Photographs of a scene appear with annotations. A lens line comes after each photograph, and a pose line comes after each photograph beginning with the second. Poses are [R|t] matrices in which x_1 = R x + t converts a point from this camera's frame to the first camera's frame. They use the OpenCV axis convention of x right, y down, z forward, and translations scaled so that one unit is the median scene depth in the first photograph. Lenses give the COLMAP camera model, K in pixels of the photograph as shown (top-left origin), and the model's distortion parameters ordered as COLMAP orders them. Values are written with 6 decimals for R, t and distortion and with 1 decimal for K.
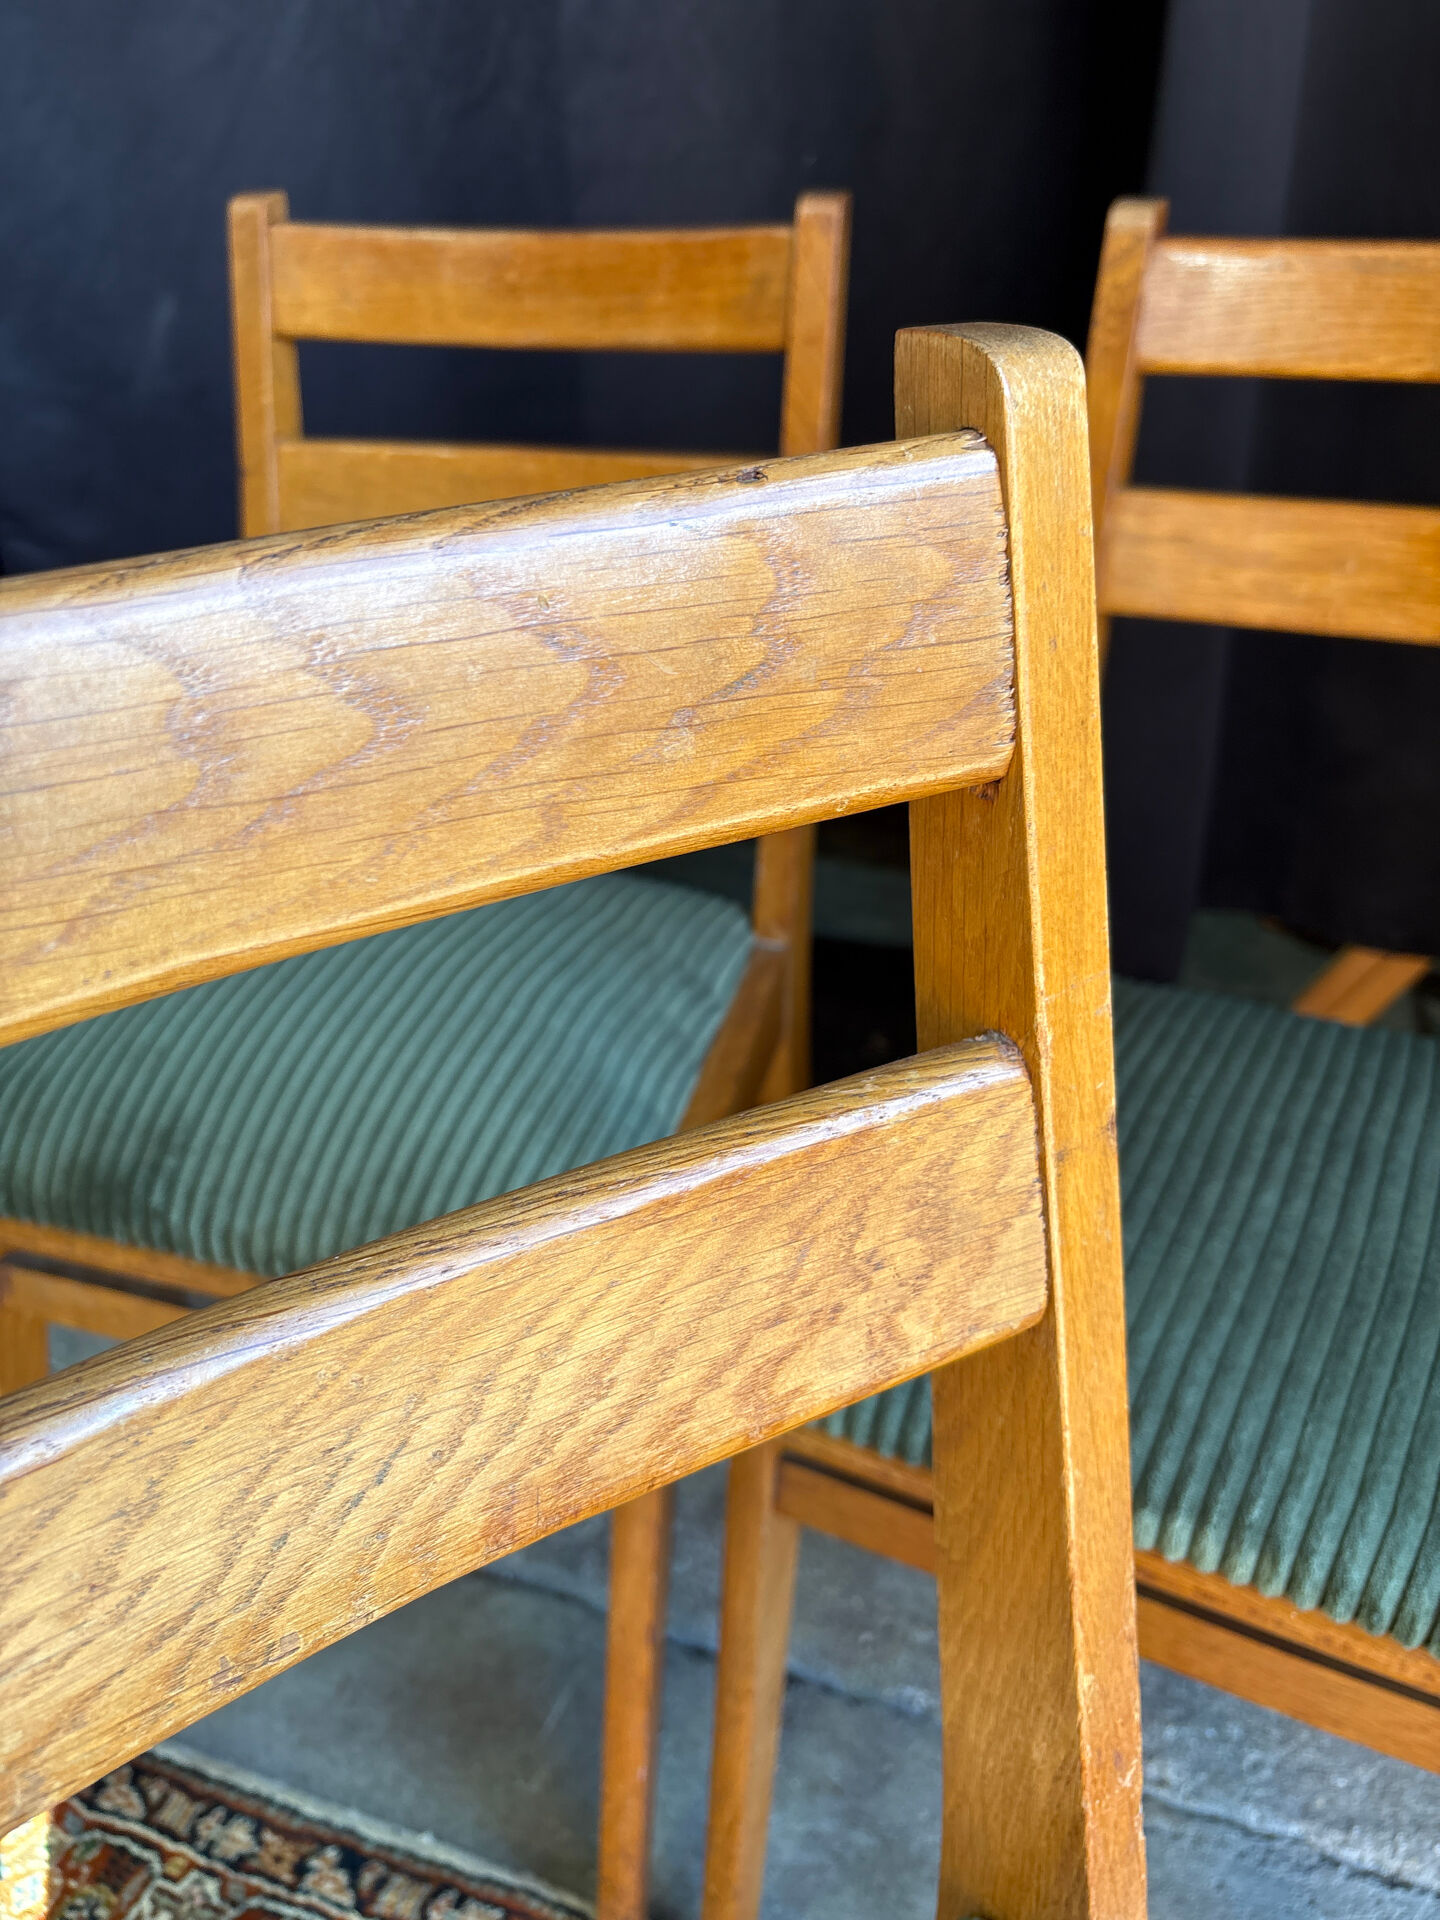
lens RADIAL K [[1471.5, 0, 710.7], [0, 1471.5, 944.8], [0, 0, 1]] dist [0.022556, -0.027366]
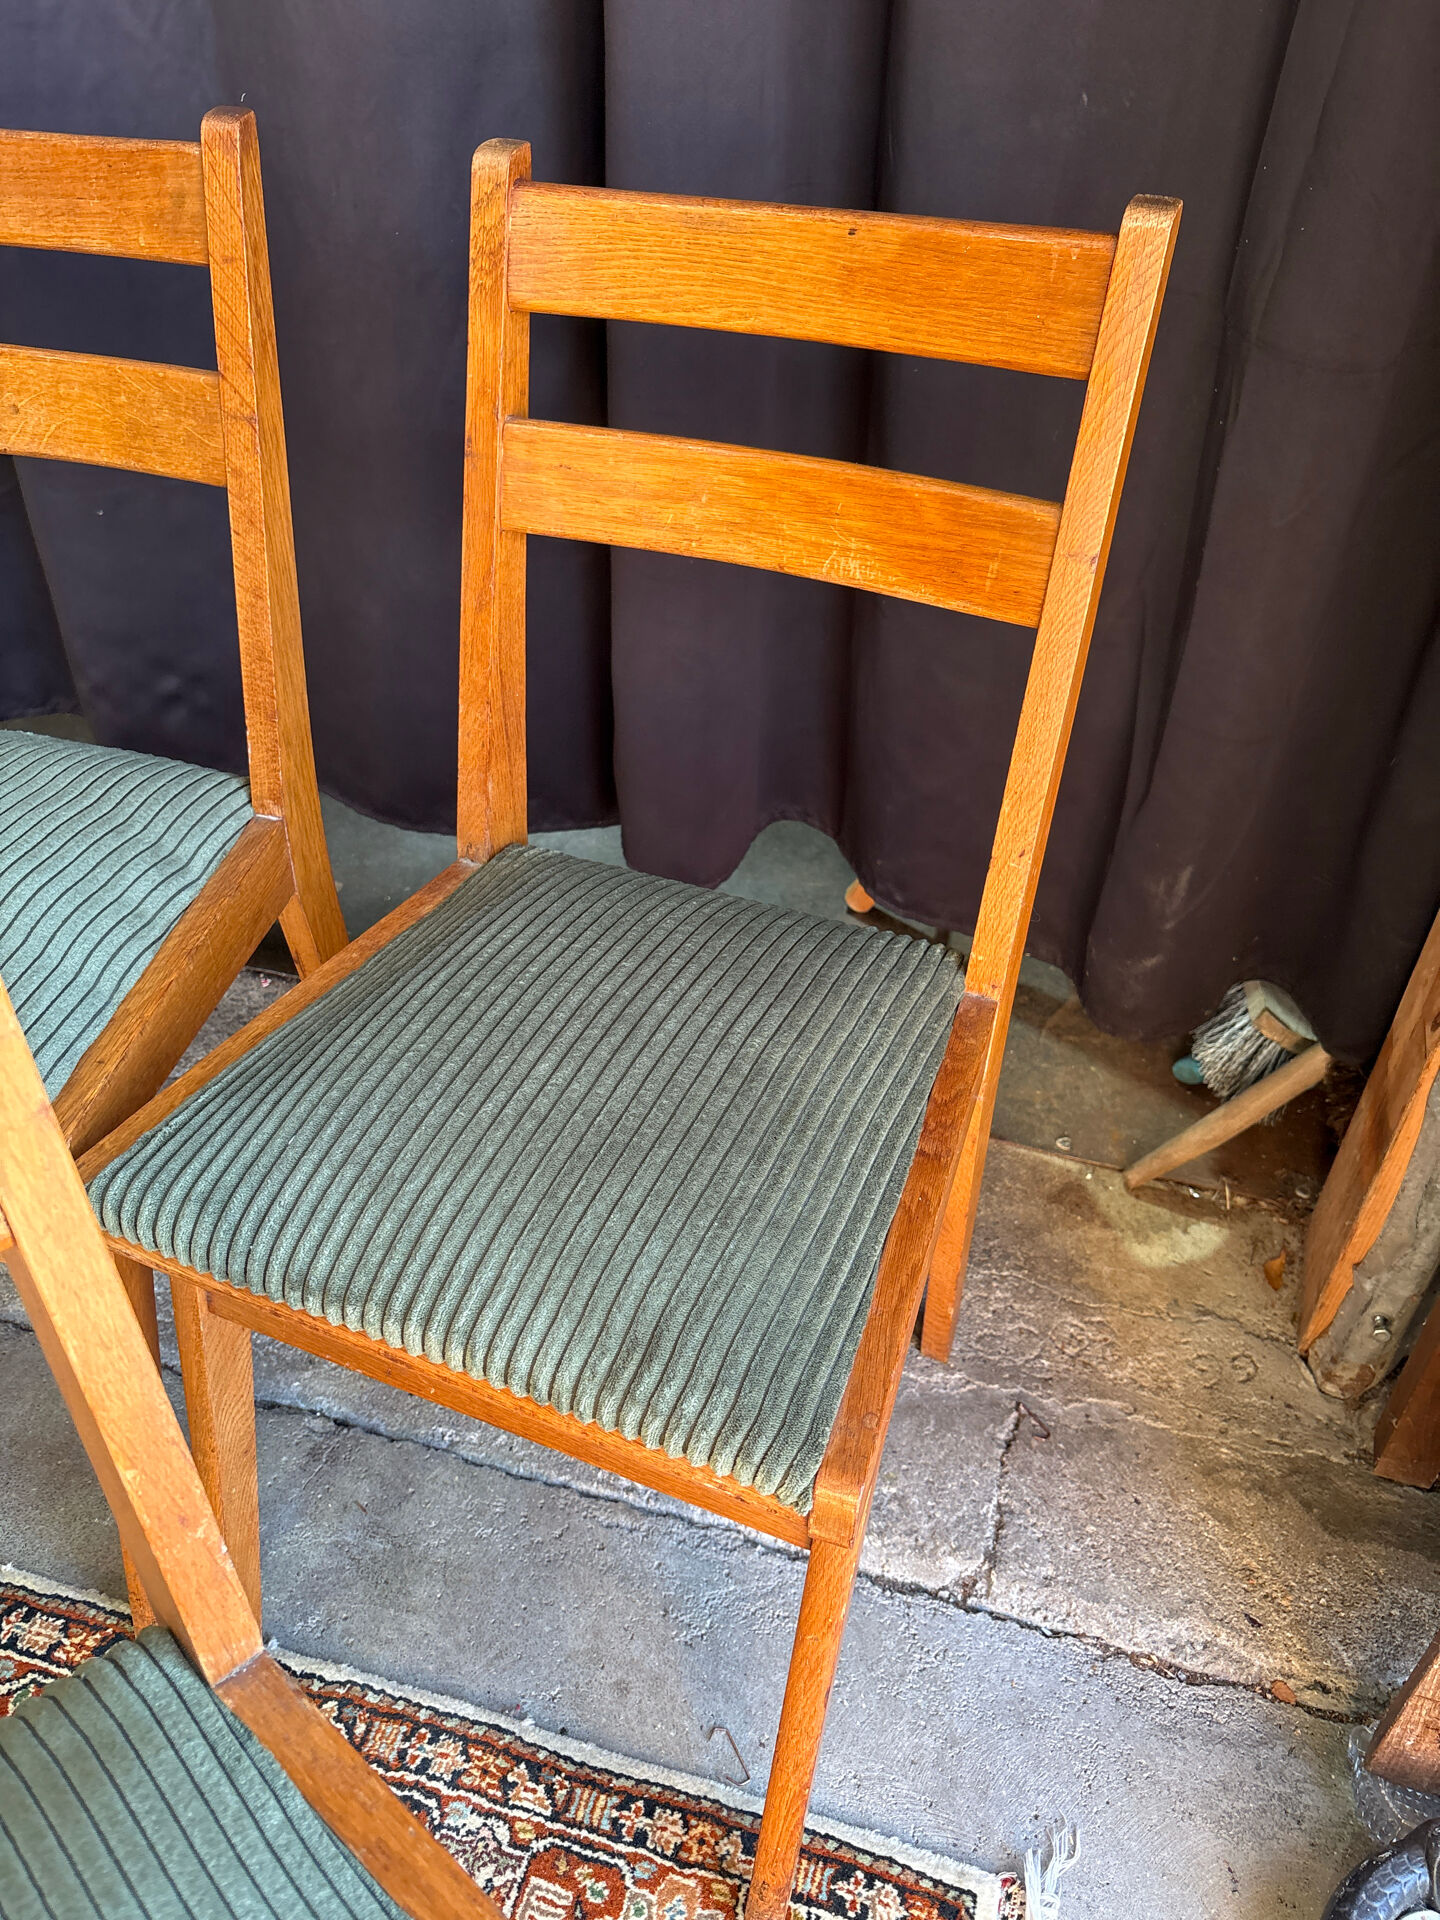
lens RADIAL K [[1471.5, 0, 725.5], [0, 1471.5, 942.2], [0, 0, 1]] dist [0.022556, -0.027366]
pose [[0.996150, -0.021053, 0.085099, 0.343187], [0.006038, 0.984907, 0.172980, -0.115473], [-0.087456, -0.171800, 0.981242, -0.164866]]
